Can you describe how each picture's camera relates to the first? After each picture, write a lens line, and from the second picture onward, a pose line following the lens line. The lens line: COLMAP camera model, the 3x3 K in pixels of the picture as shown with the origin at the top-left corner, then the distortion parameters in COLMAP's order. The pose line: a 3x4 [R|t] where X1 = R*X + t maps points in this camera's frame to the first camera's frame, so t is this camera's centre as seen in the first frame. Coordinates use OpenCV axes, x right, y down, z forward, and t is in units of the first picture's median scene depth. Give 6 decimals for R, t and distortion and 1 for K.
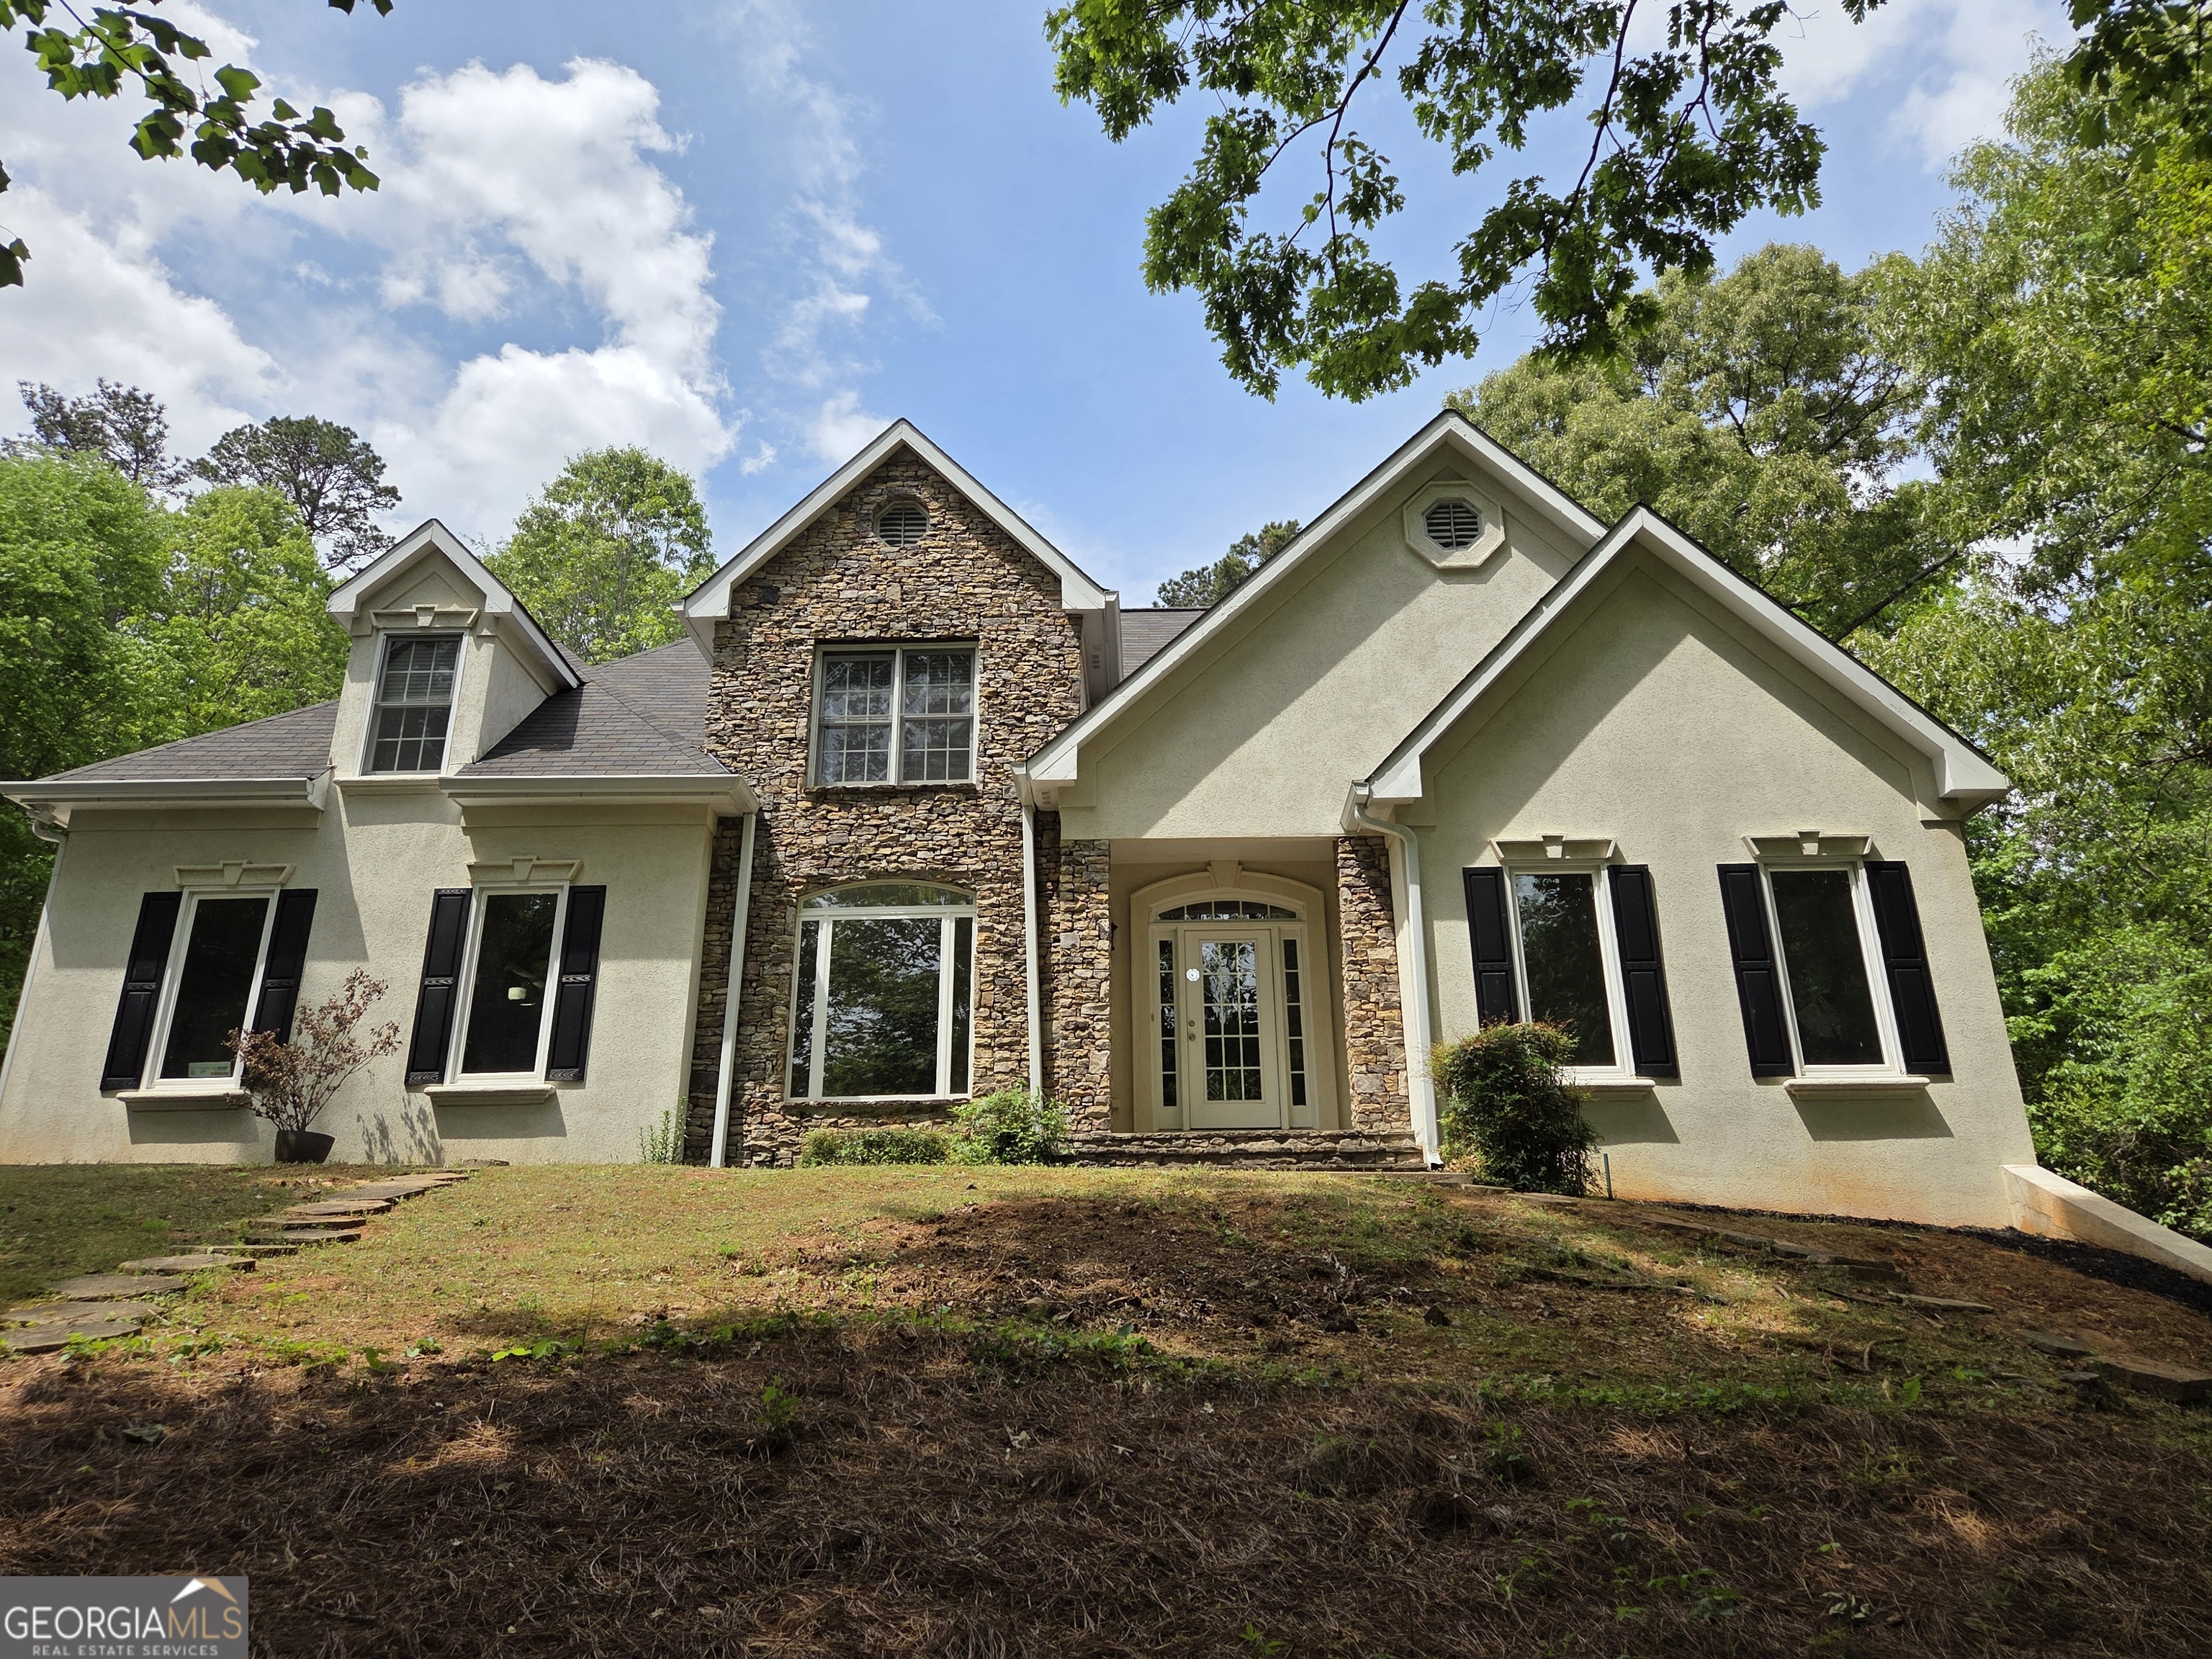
lens RADIAL K [[1482.0, 0, 1117.3], [0, 1482.0, 816.8], [0, 0, 1]] dist [0.077462, -0.049706]
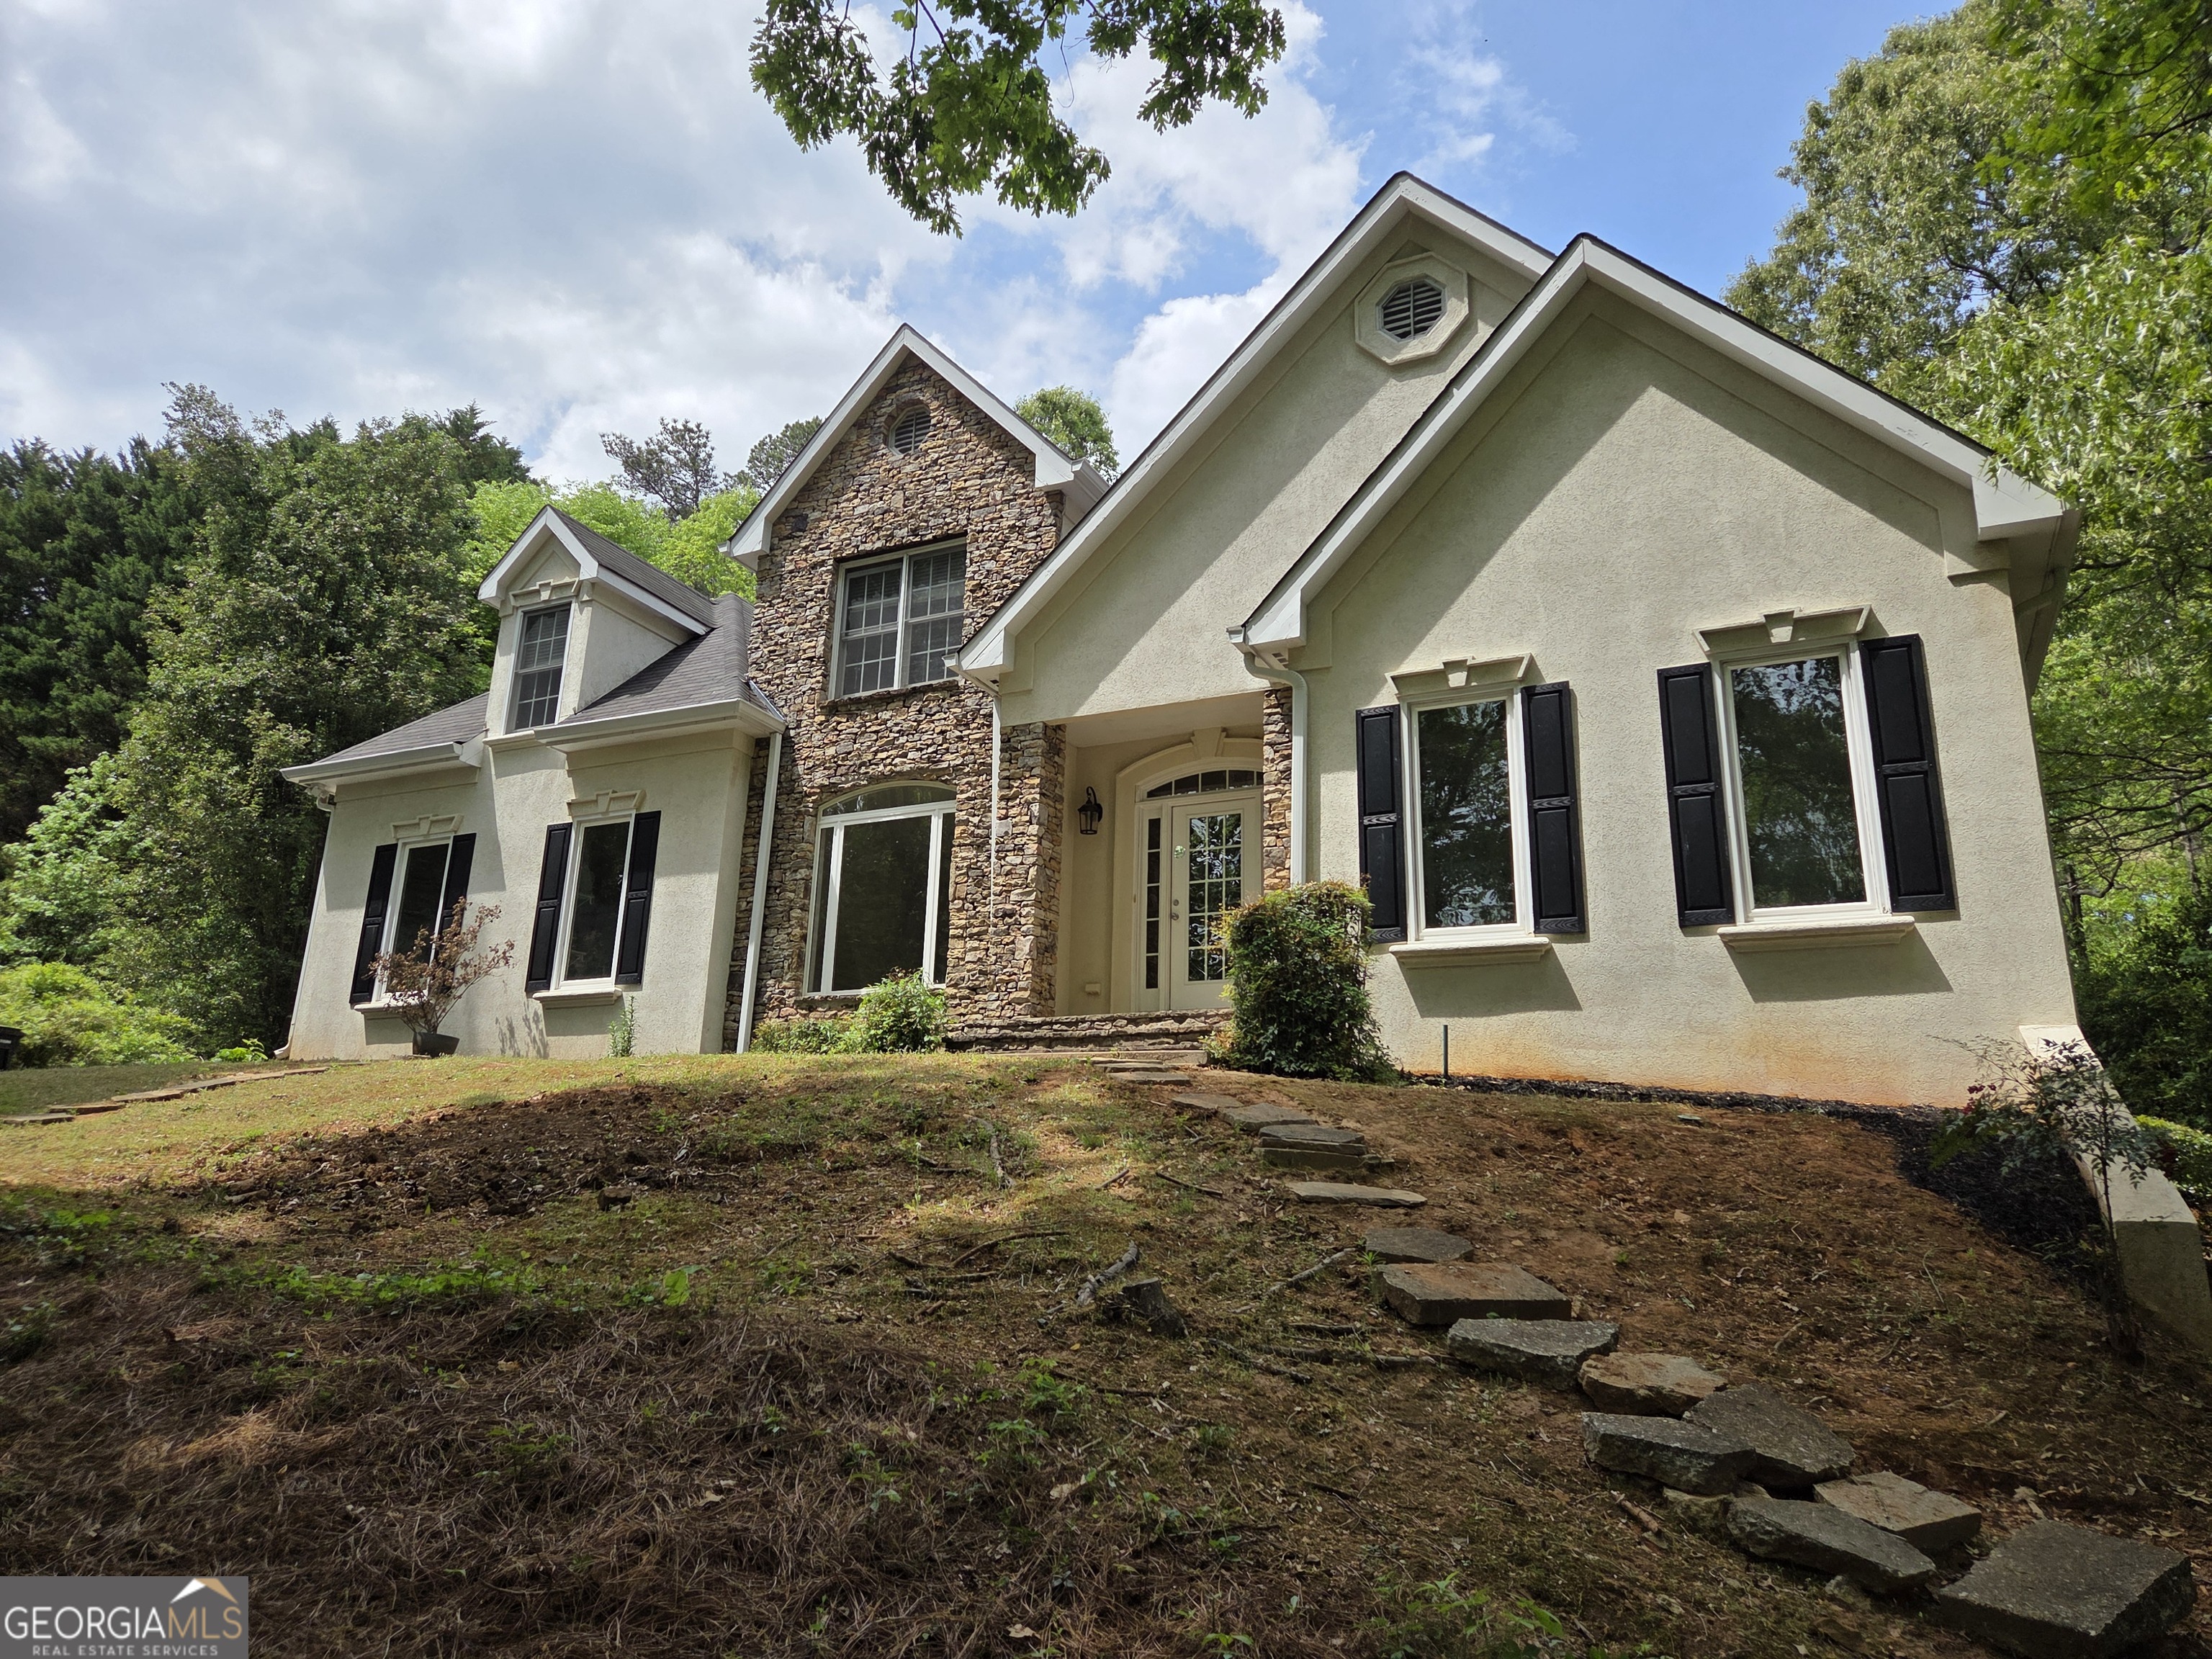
lens RADIAL K [[1482.0, 0, 1109.0], [0, 1482.0, 825.6], [0, 0, 1]] dist [0.077462, -0.049706]
pose [[0.903825, -0.080374, -0.420287, 0.437501], [0.112304, 0.992326, 0.051741, 0.037559], [0.412903, -0.093964, 0.905915, 0.128880]]
